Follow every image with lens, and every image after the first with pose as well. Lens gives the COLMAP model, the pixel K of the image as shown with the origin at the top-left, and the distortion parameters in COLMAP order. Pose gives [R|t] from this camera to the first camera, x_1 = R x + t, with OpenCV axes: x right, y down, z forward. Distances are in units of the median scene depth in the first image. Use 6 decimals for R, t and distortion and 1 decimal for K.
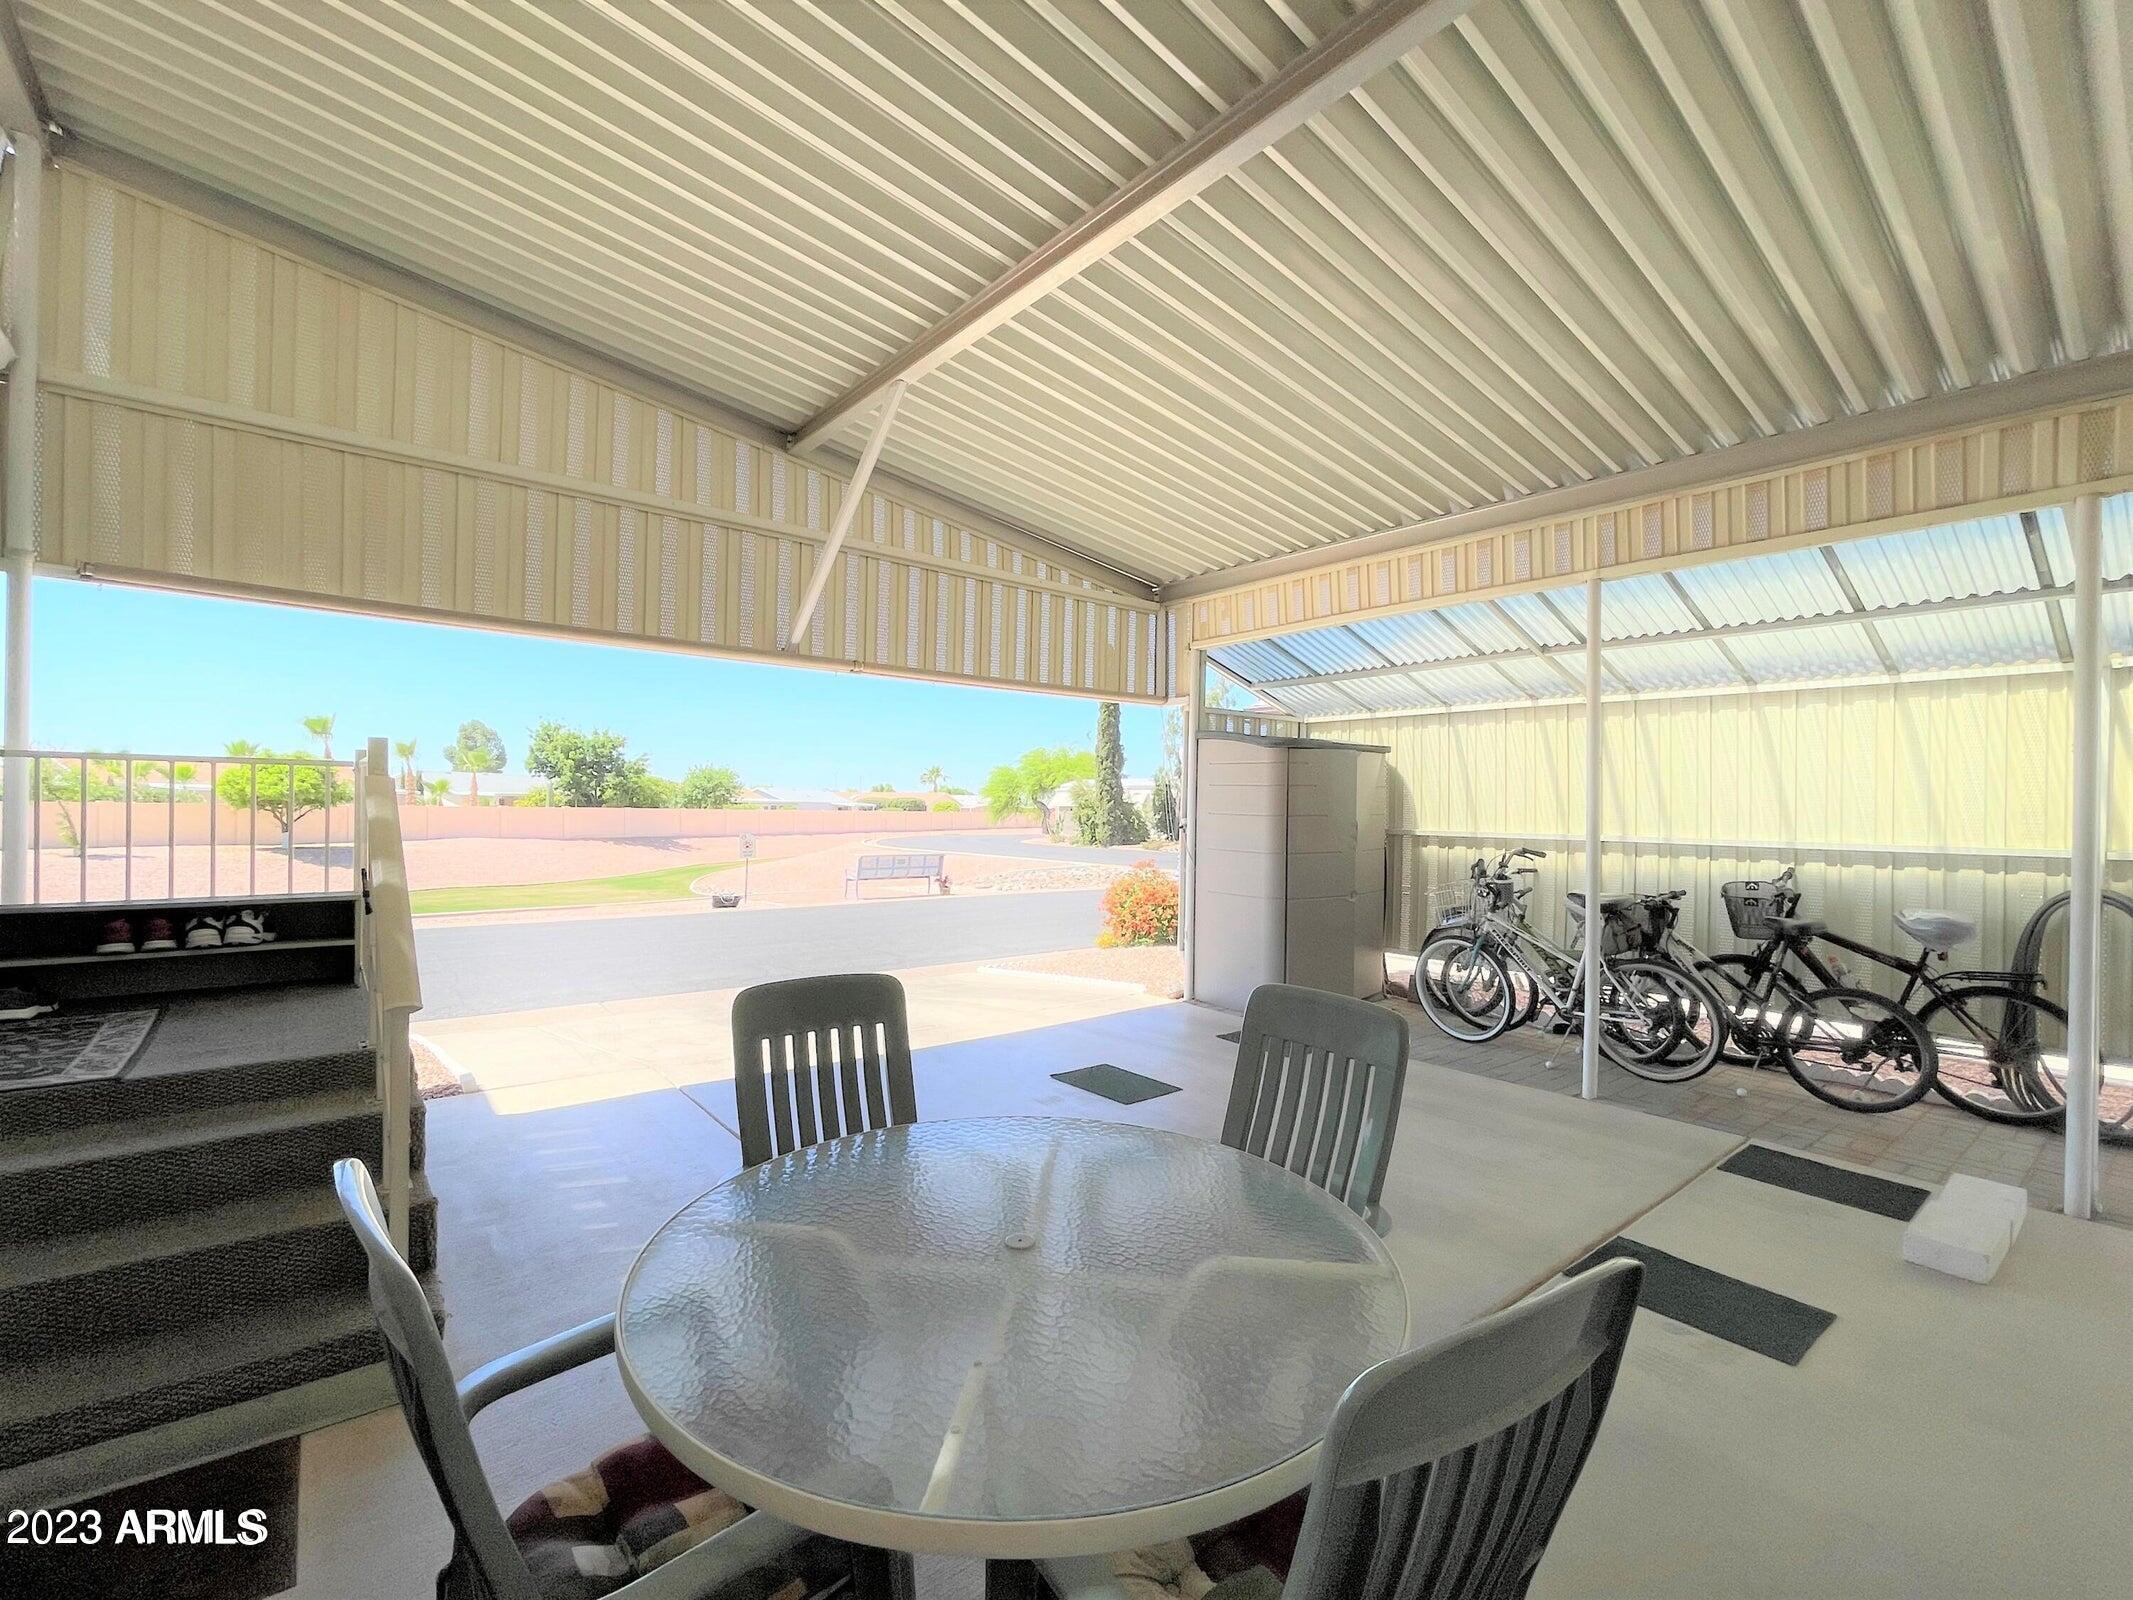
lens RADIAL K [[939.3, 0, 1065.8], [0, 939.3, 806.0], [0, 0, 1]] dist [-0.002895, 0.000075]
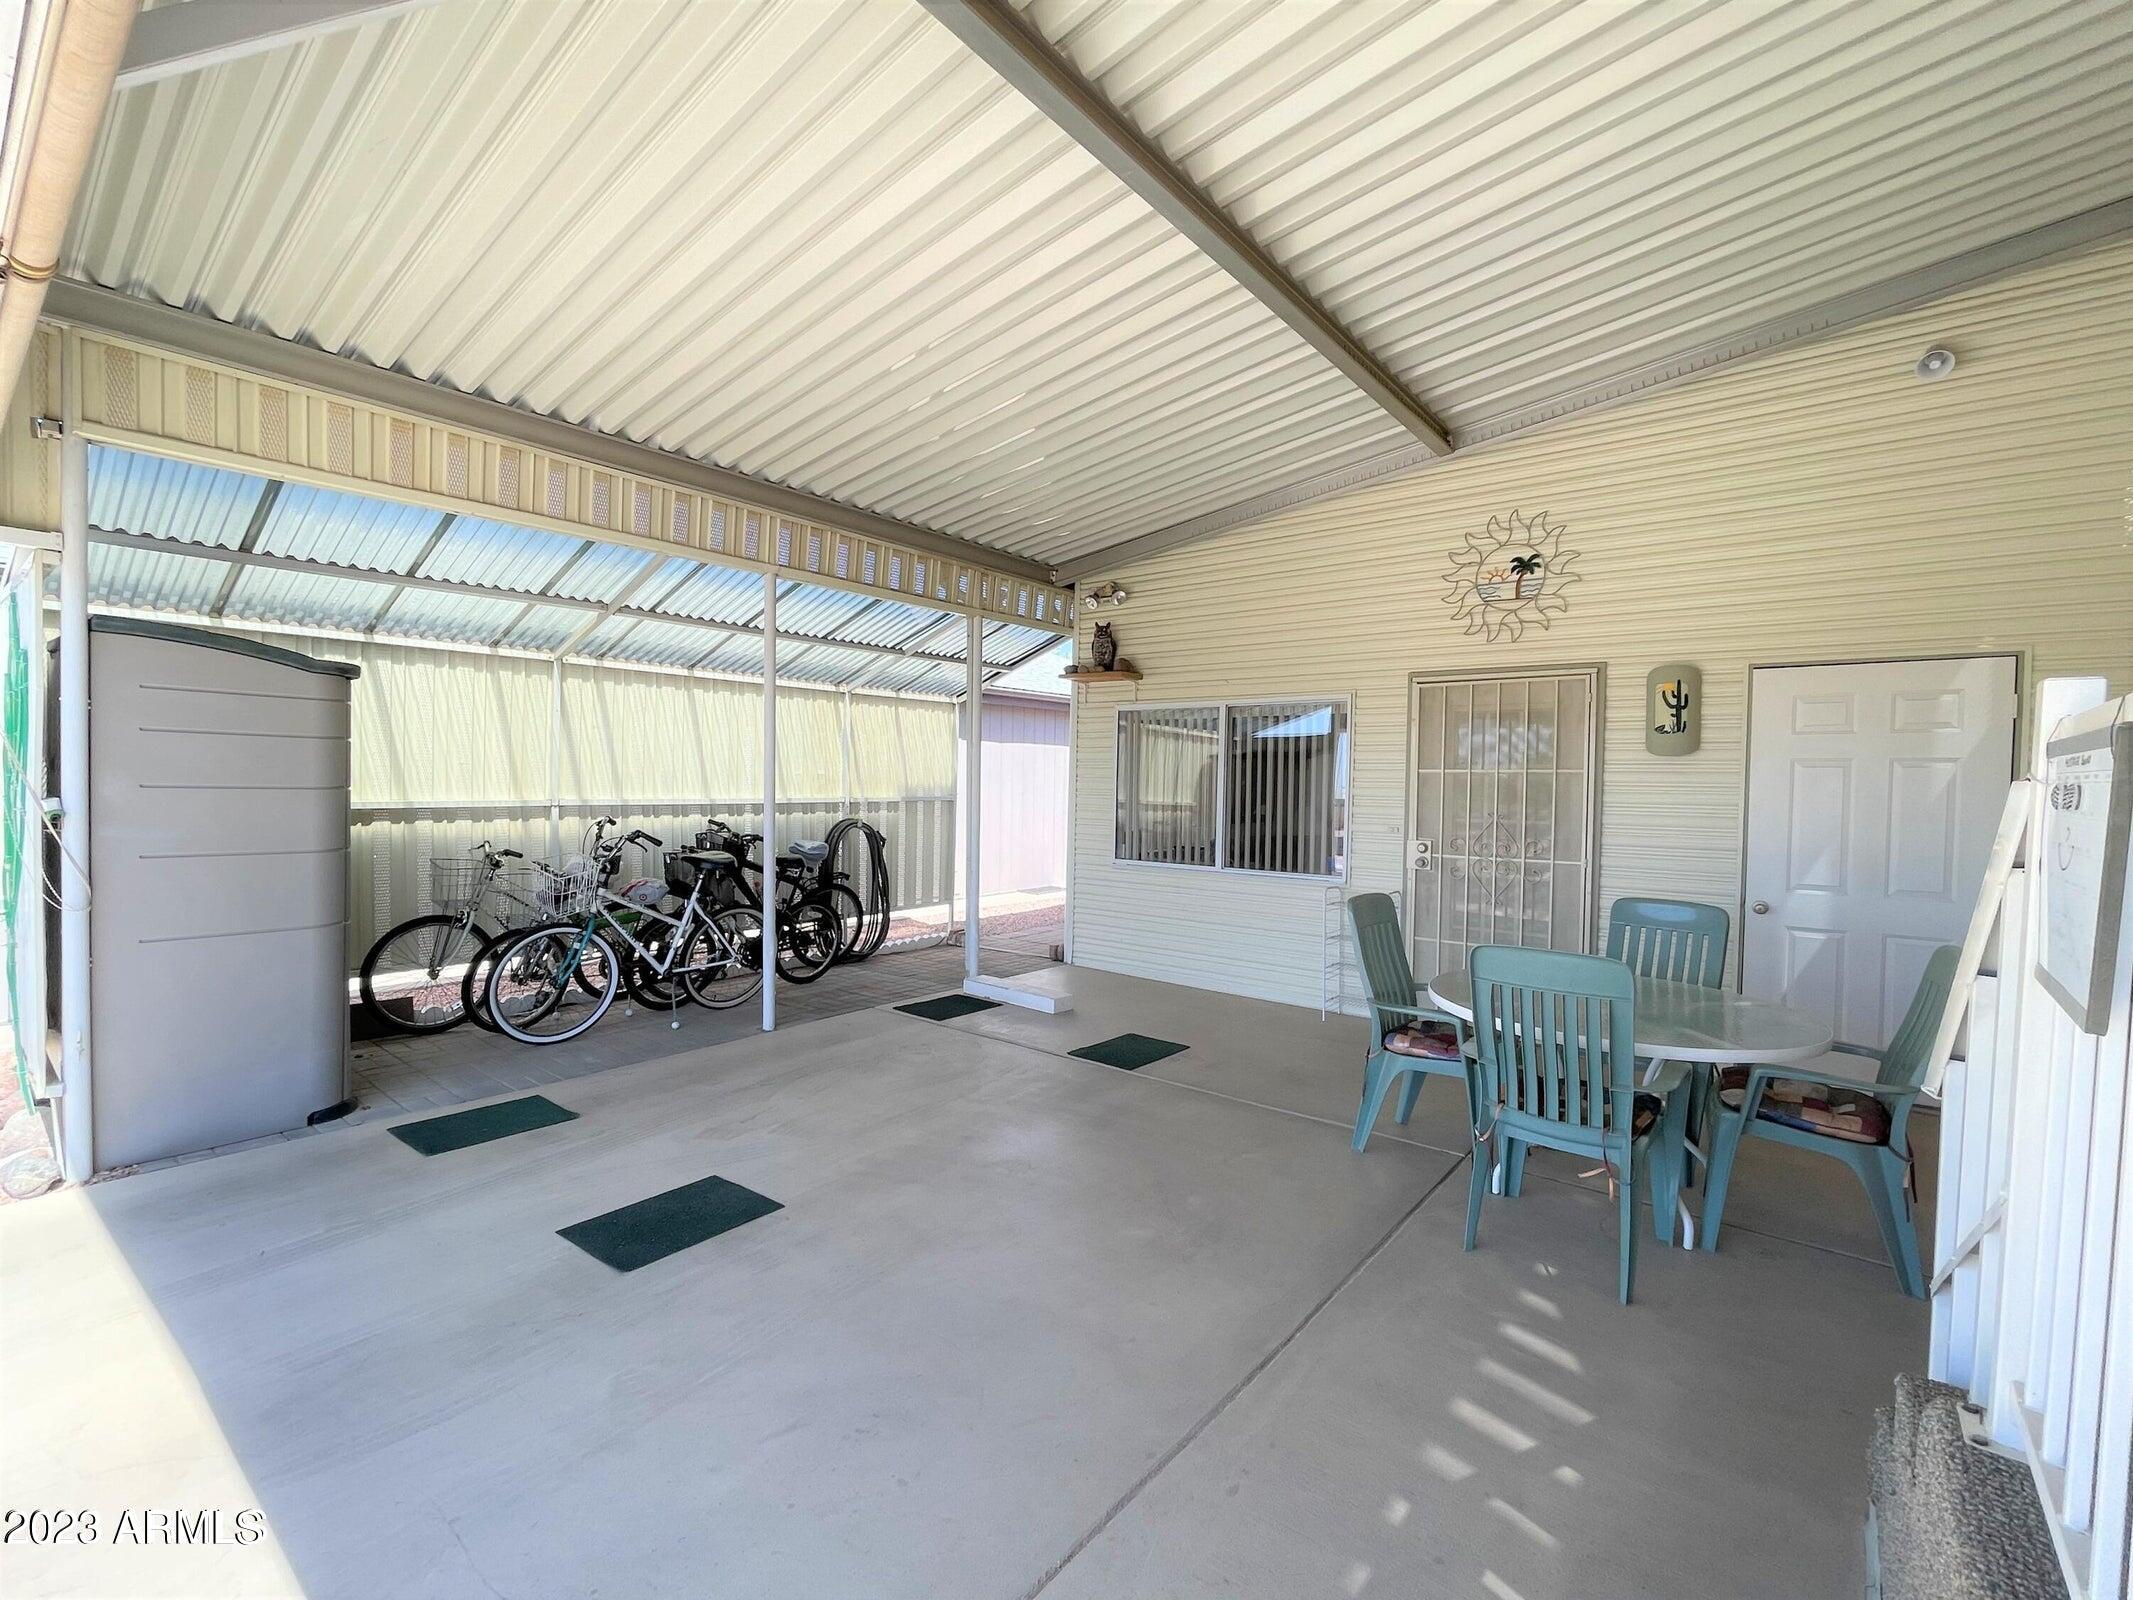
lens RADIAL K [[939.3, 0, 1063.1], [0, 939.3, 805.3], [0, 0, 1]] dist [-0.002895, 0.000075]
pose [[-0.205388, -0.045319, 0.977631, -0.527977], [-0.021227, 0.998899, 0.041846, -0.015359], [-0.978450, -0.012158, -0.206124, 0.746447]]
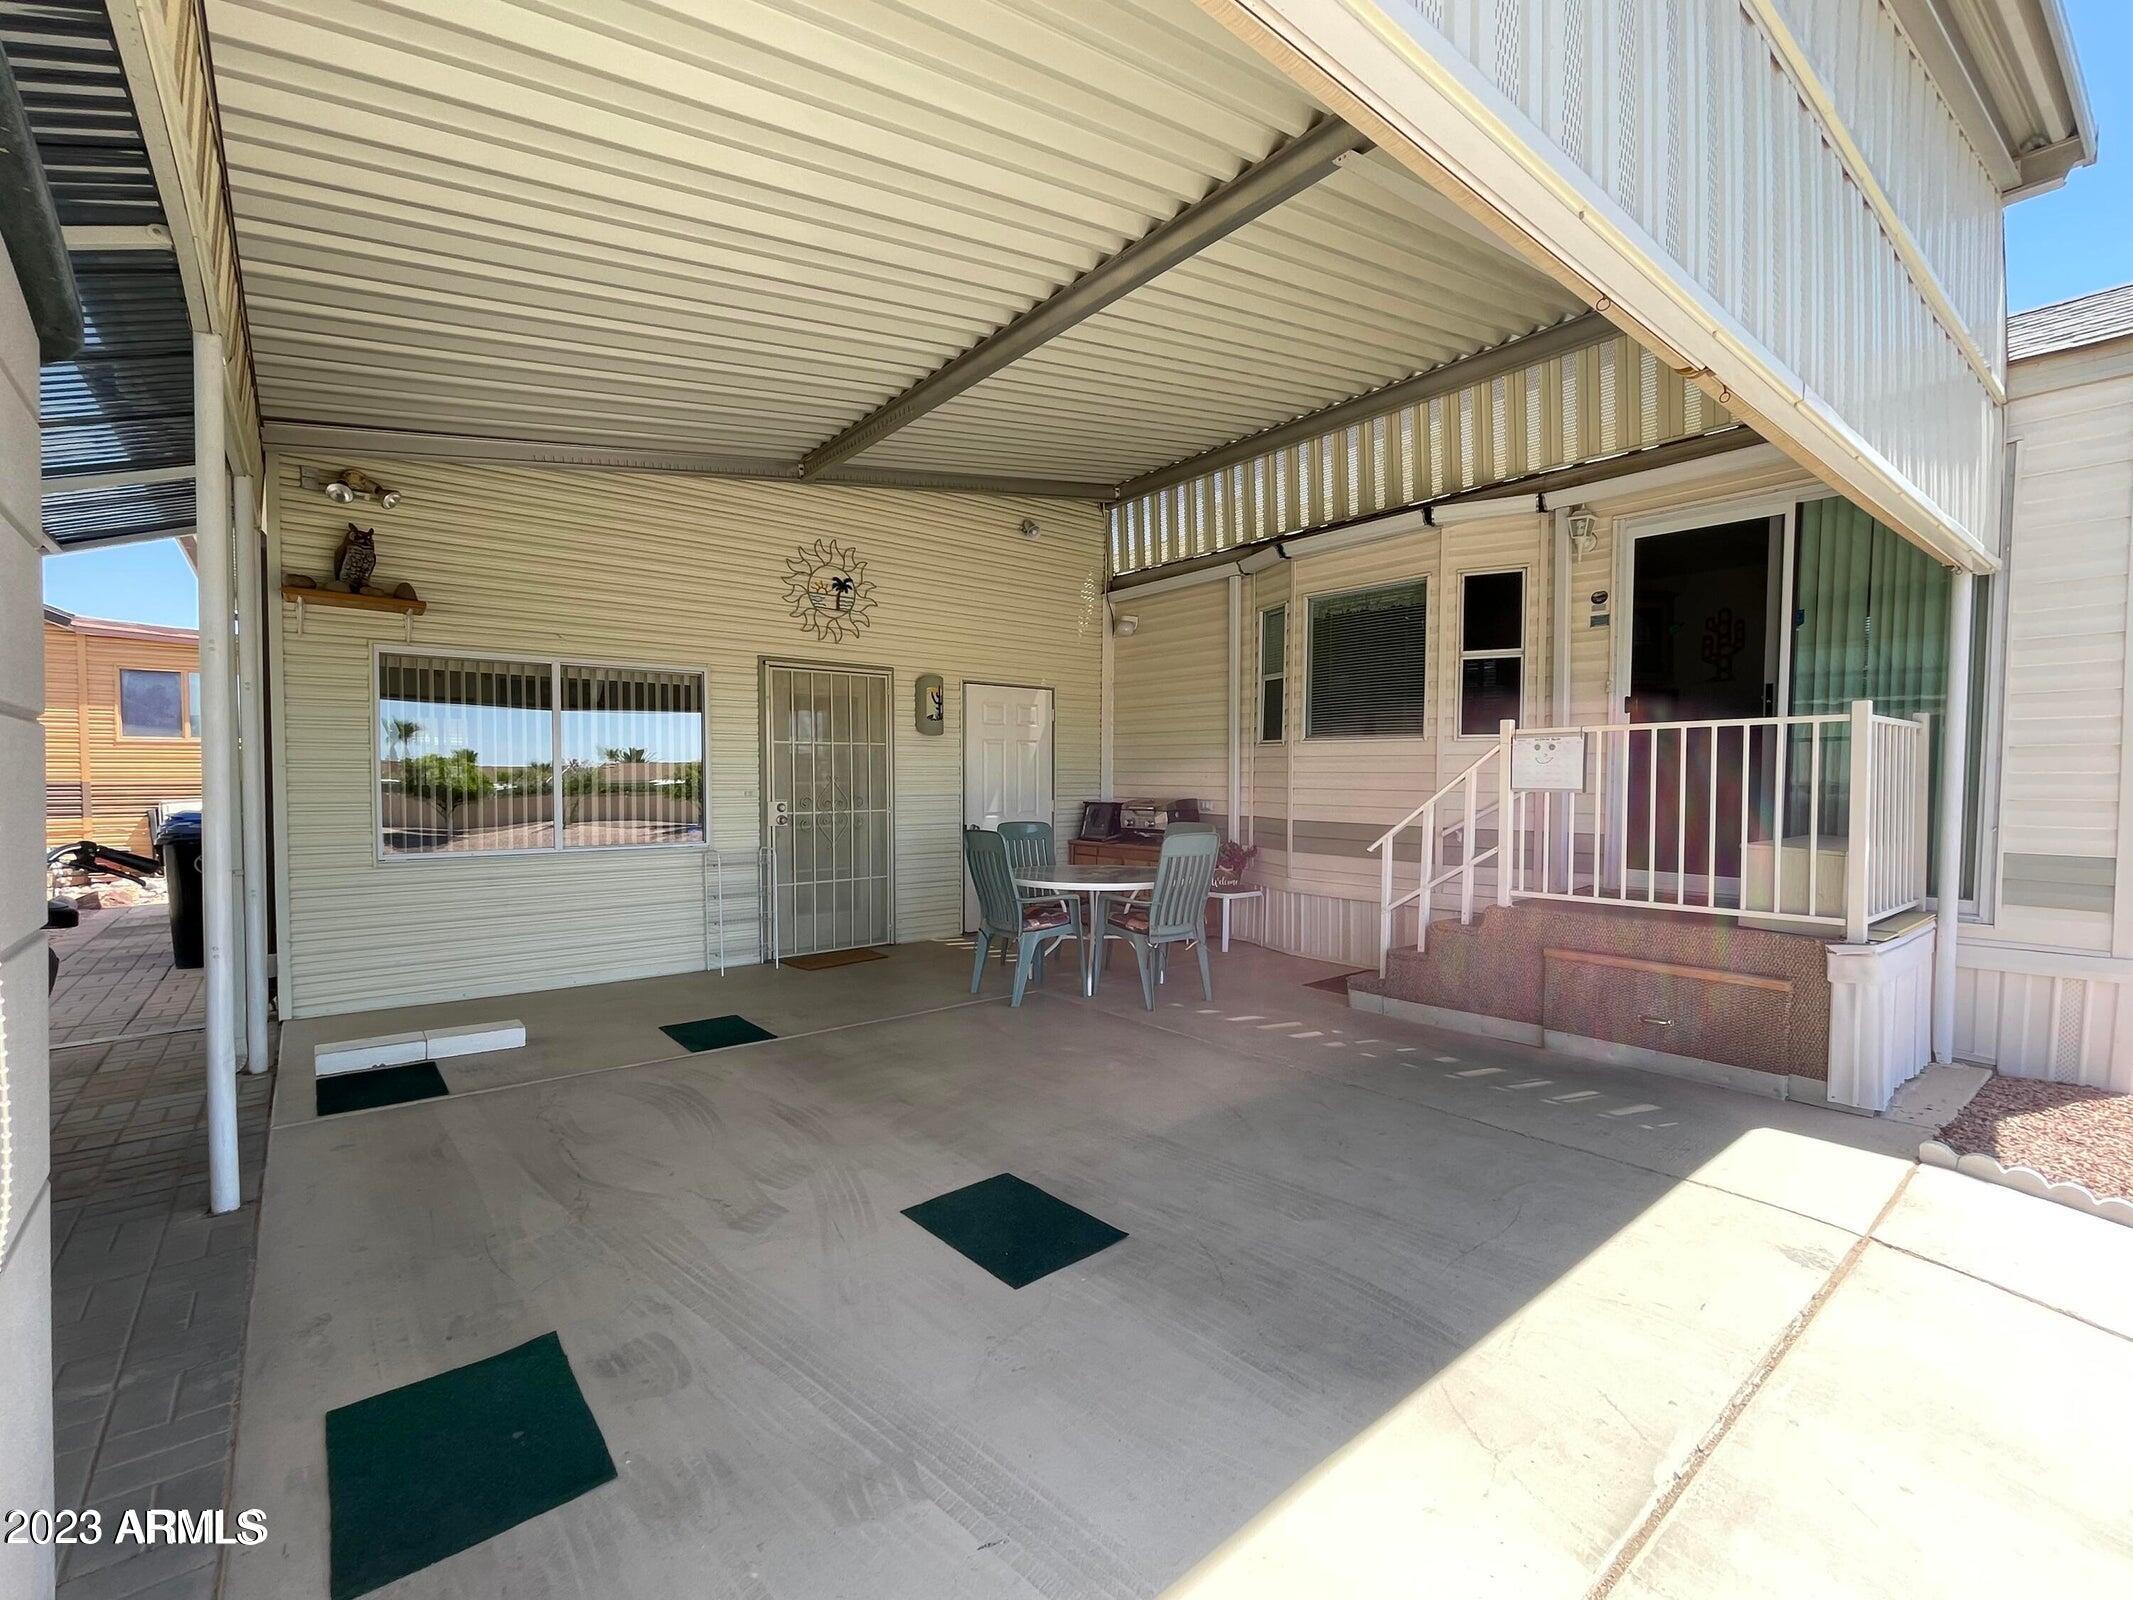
lens RADIAL K [[939.3, 0, 1059.9], [0, 939.3, 801.6], [0, 0, 1]] dist [-0.002895, 0.000075]
pose [[-0.999791, -0.020373, 0.001804, 0.029712], [-0.020320, 0.999470, 0.025434, 0.020033], [-0.002321, 0.025392, -0.999675, 1.348539]]
